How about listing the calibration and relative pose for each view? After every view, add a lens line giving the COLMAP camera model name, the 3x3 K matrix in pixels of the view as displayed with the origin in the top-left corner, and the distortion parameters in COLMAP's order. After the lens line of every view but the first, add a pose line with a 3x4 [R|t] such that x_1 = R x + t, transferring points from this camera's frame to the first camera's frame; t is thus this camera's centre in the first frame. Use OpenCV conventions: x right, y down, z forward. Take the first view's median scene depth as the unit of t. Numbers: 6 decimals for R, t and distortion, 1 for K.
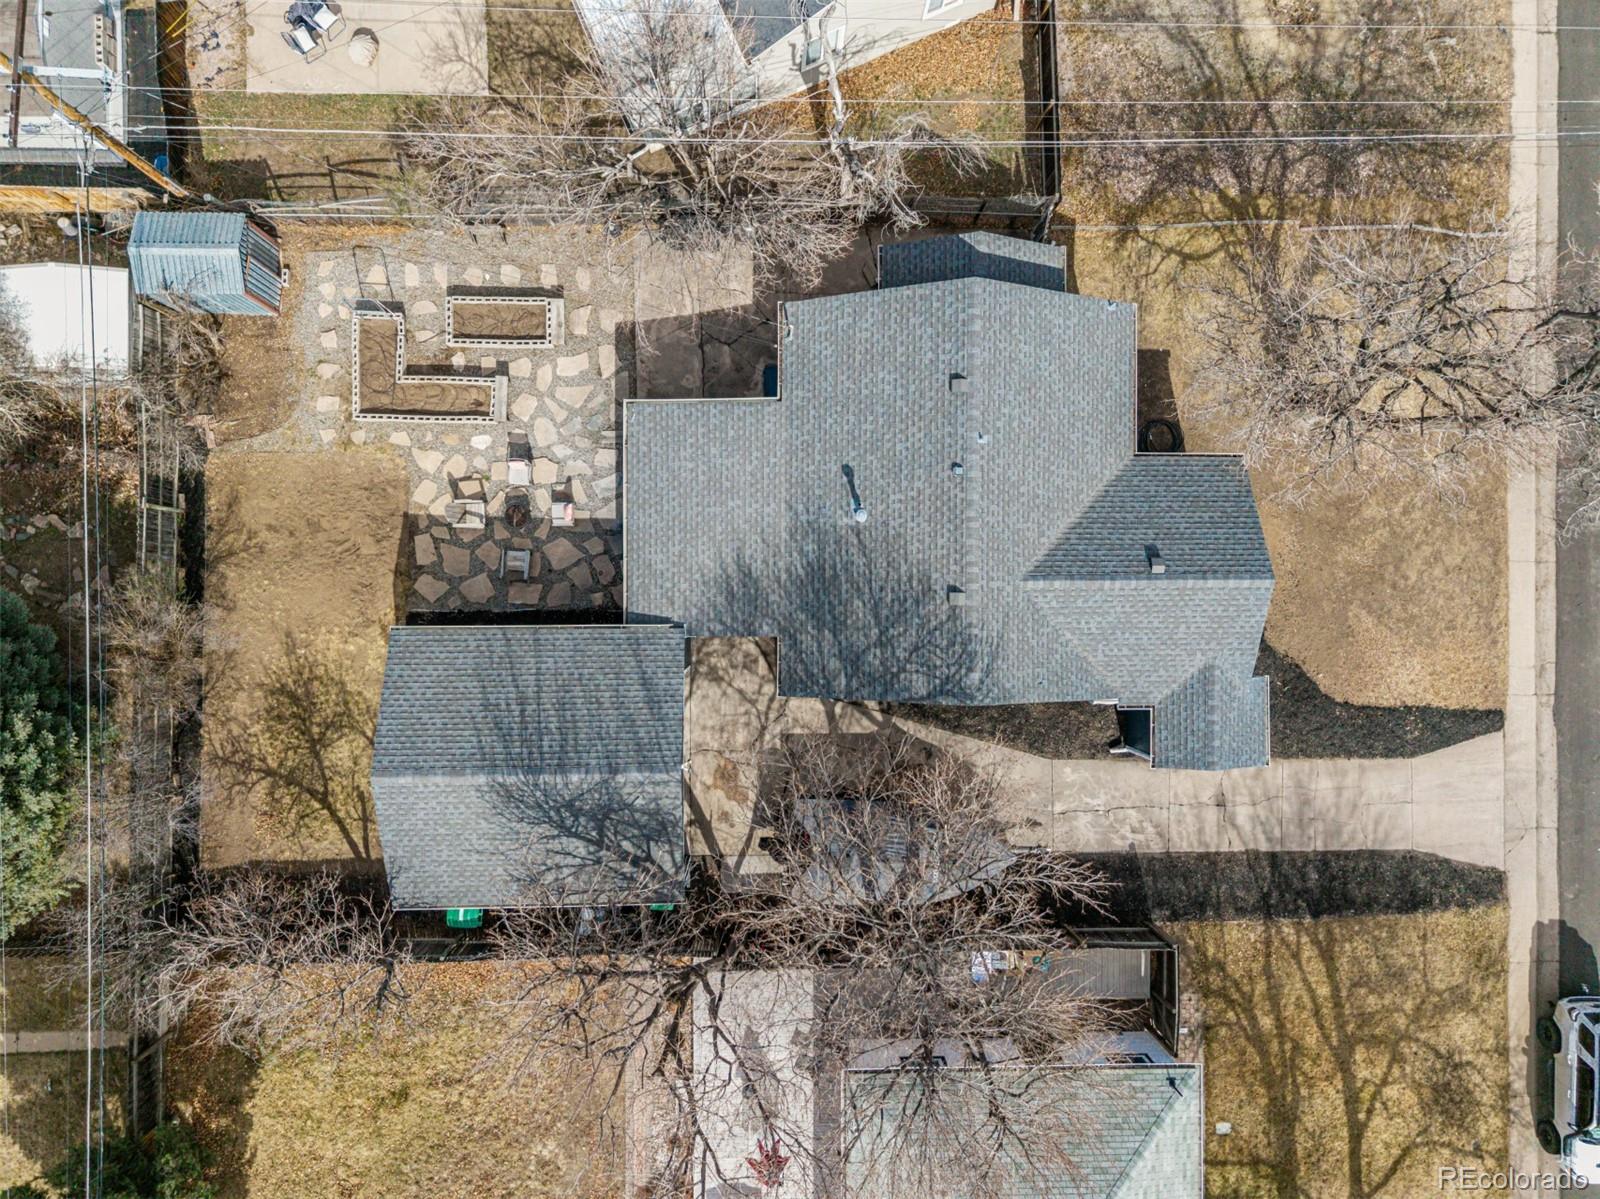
lens RADIAL K [[1072.0, 0, 804.8], [0, 1072.0, 590.9], [0, 0, 1]] dist [0.002778, 0.000884]
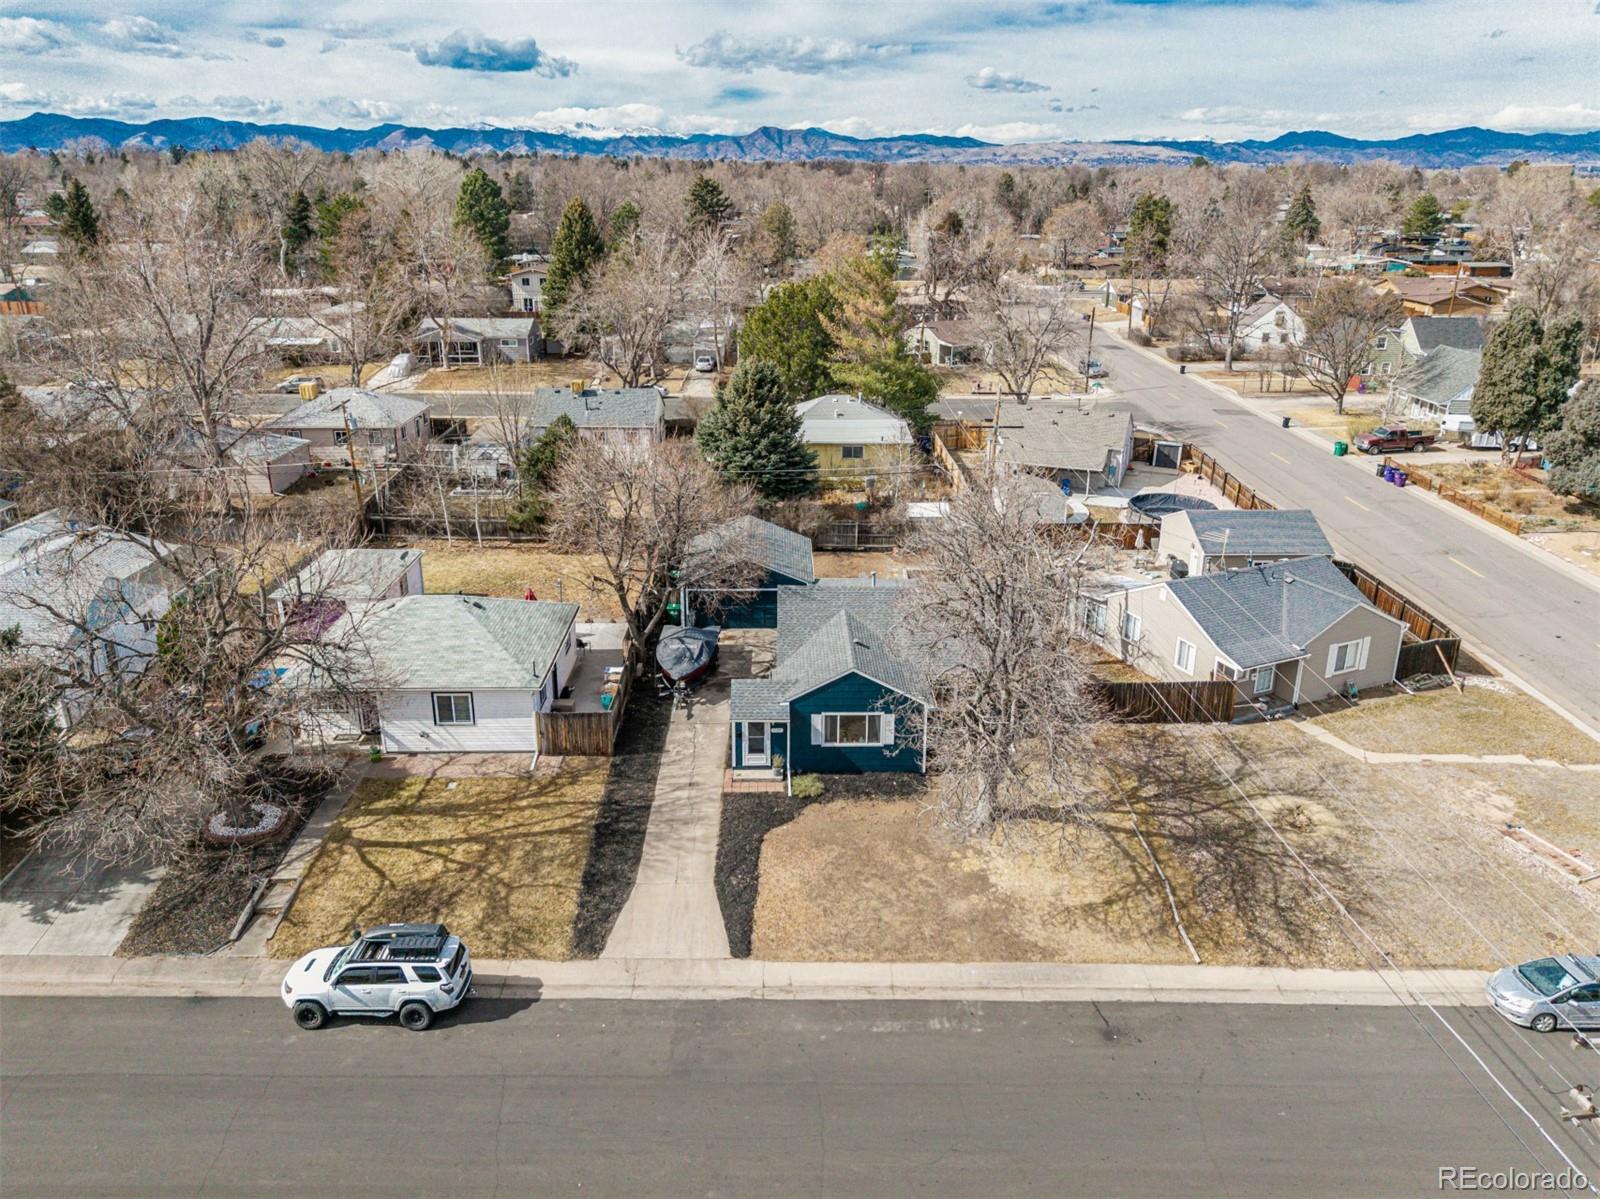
lens RADIAL K [[1108.6, 0, 798.2], [0, 1108.6, 522.4], [0, 0, 1]] dist [0.049981, -0.073099]
pose [[0.014439, 0.259756, -0.965566, 1.689770], [-0.999889, 0.000275, -0.014879, 0.083882], [-0.003600, 0.965674, 0.259731, 0.311942]]
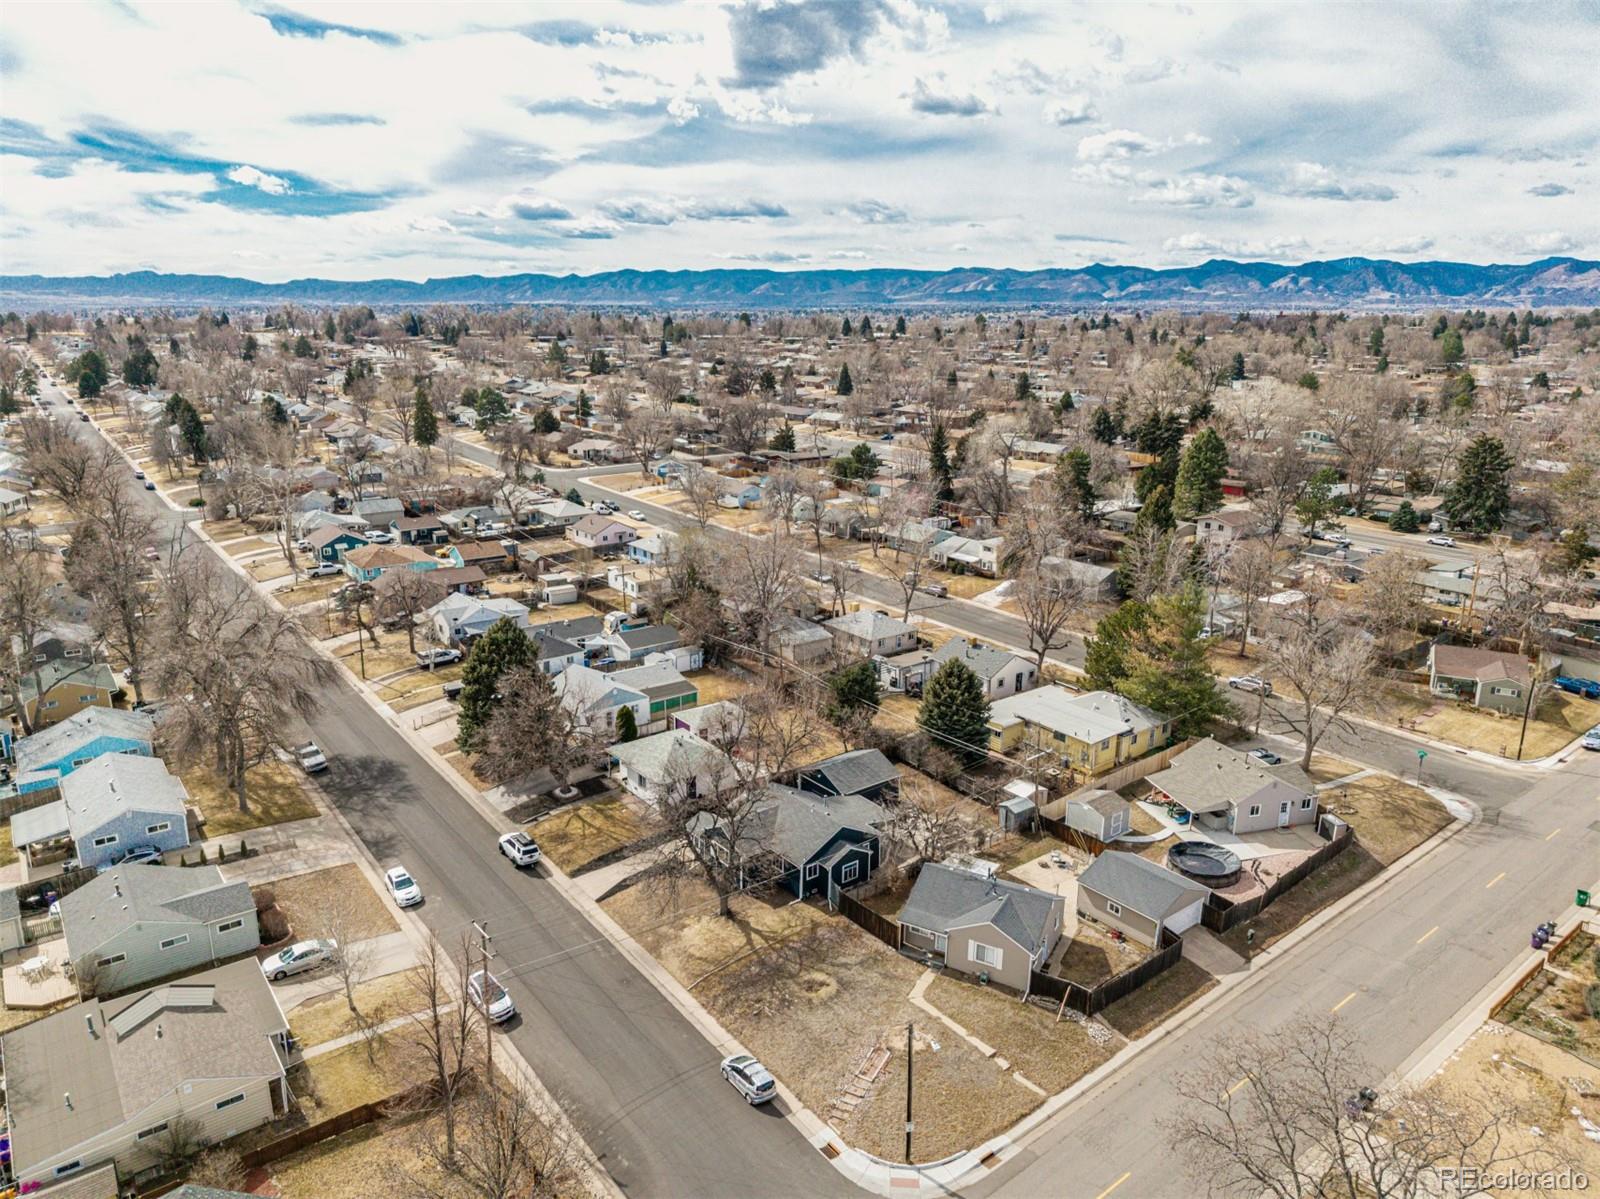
lens RADIAL K [[1086.2, 0, 800.5], [0, 1086.2, 572.6], [0, 0, 1]] dist [0.005661, -0.004228]
pose [[-0.791424, 0.106700, -0.601883, 1.920577], [-0.610290, -0.193582, 0.768162, -2.295750], [-0.034551, 0.975265, 0.218323, -0.476620]]
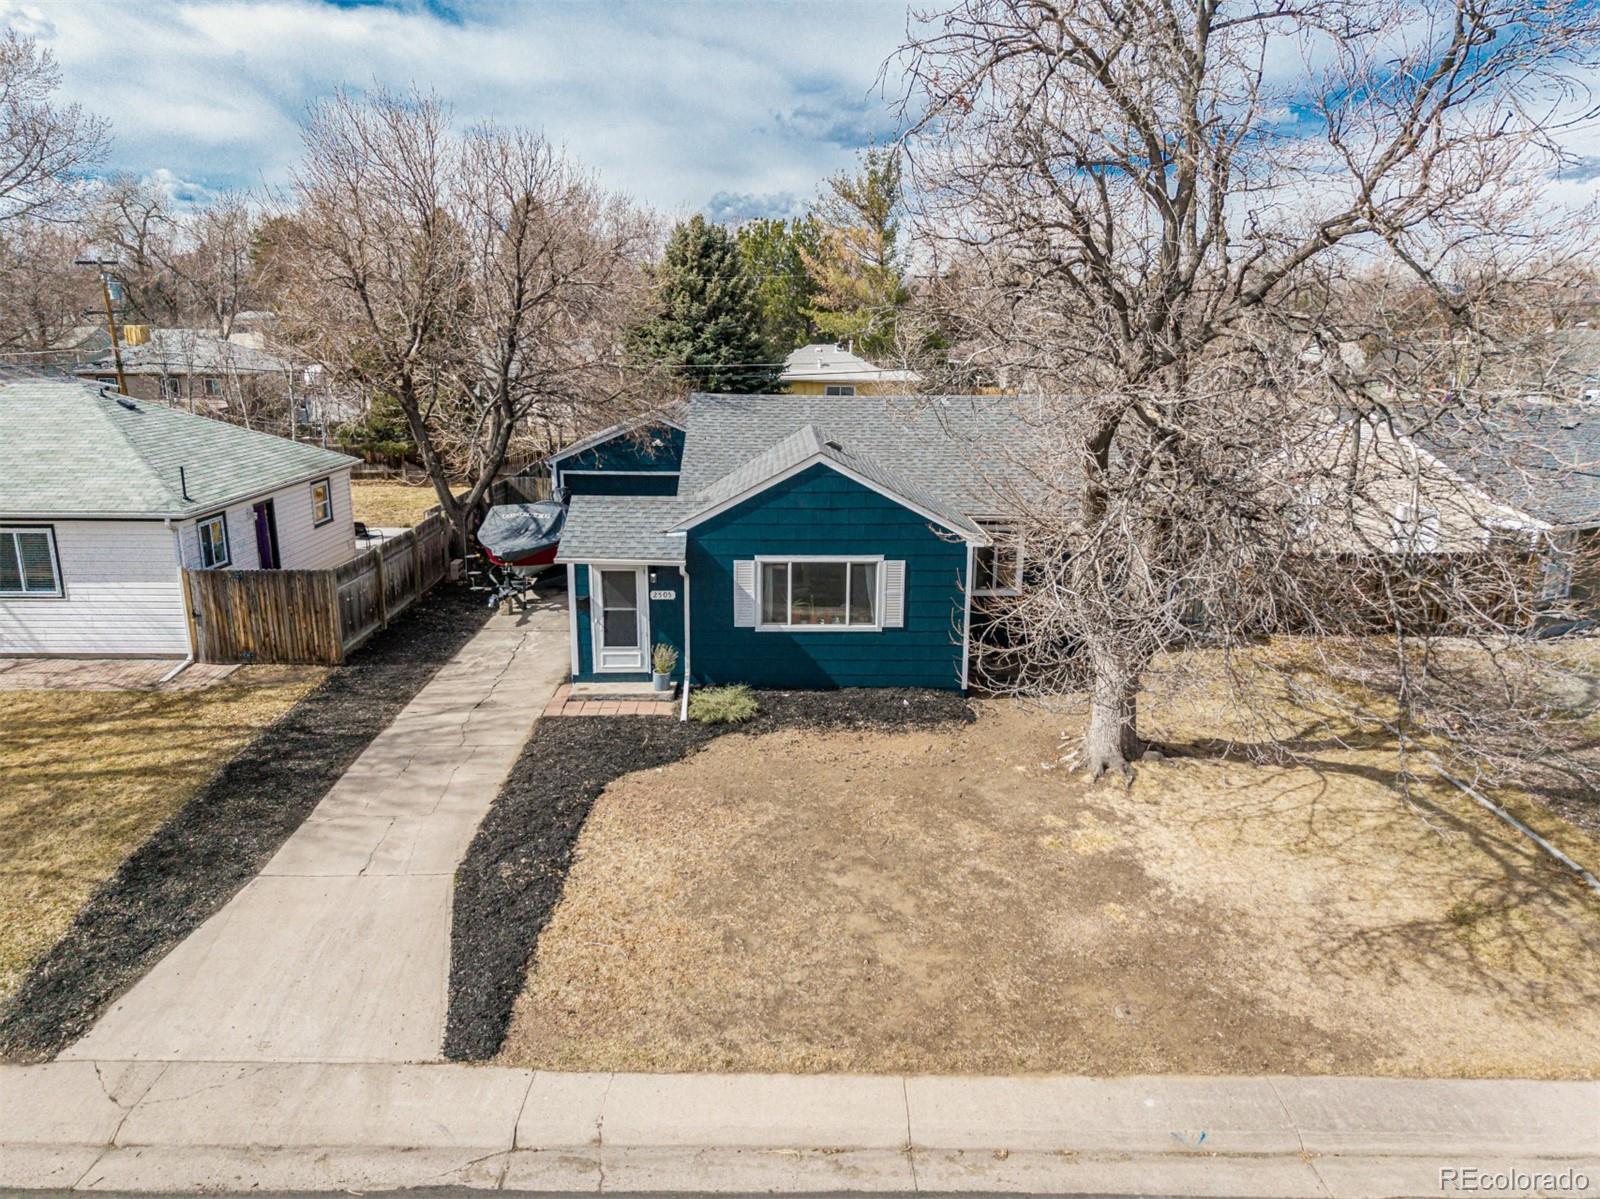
lens RADIAL K [[1086.2, 0, 800.5], [0, 1086.2, 572.6], [0, 0, 1]] dist [0.005661, -0.004228]
pose [[0.015526, 0.182632, -0.983059, 1.039408], [-0.999853, -0.004372, -0.016604, 0.014714], [-0.007330, 0.983172, 0.182537, 0.807117]]
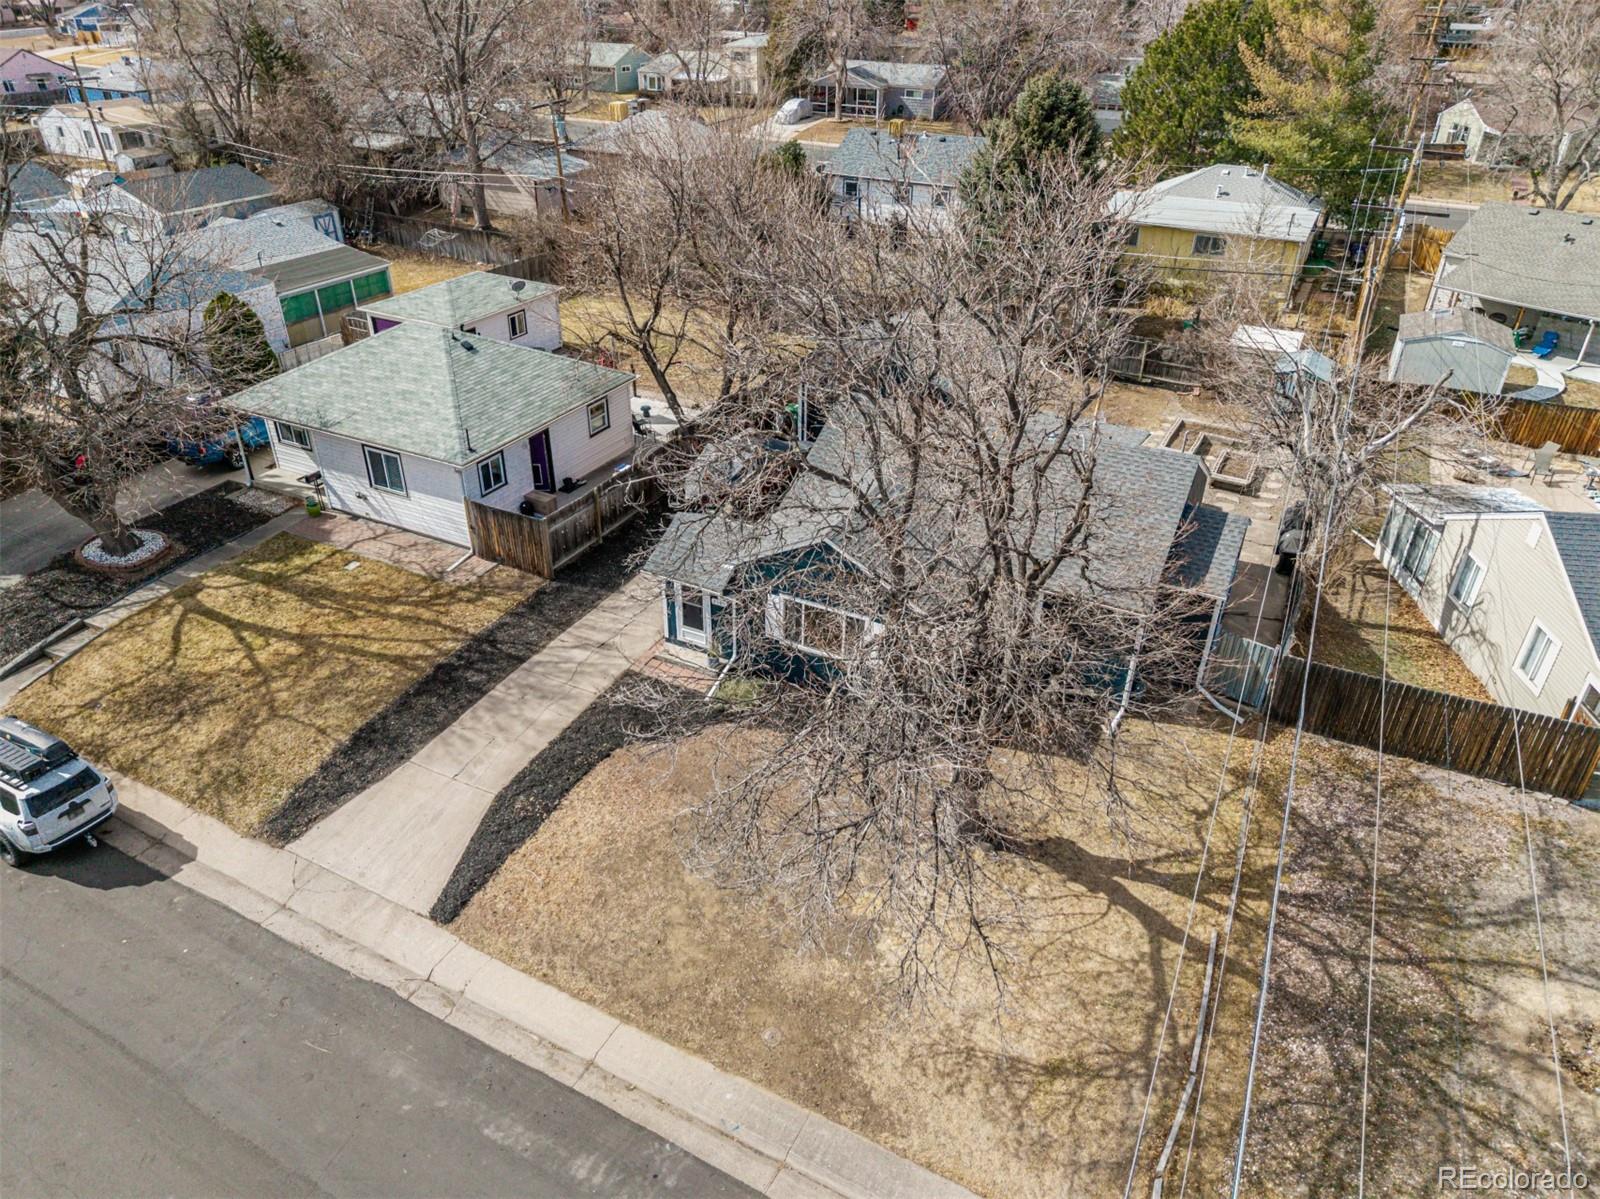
lens RADIAL K [[1056.4, 0, 796.6], [0, 1056.4, 625.2], [0, 0, 1]] dist [0.010331, -0.002748]
pose [[-0.455619, 0.440975, -0.773274, 1.041344], [-0.889705, -0.253803, 0.379485, -0.312588], [-0.028916, 0.860886, 0.507975, 0.505961]]
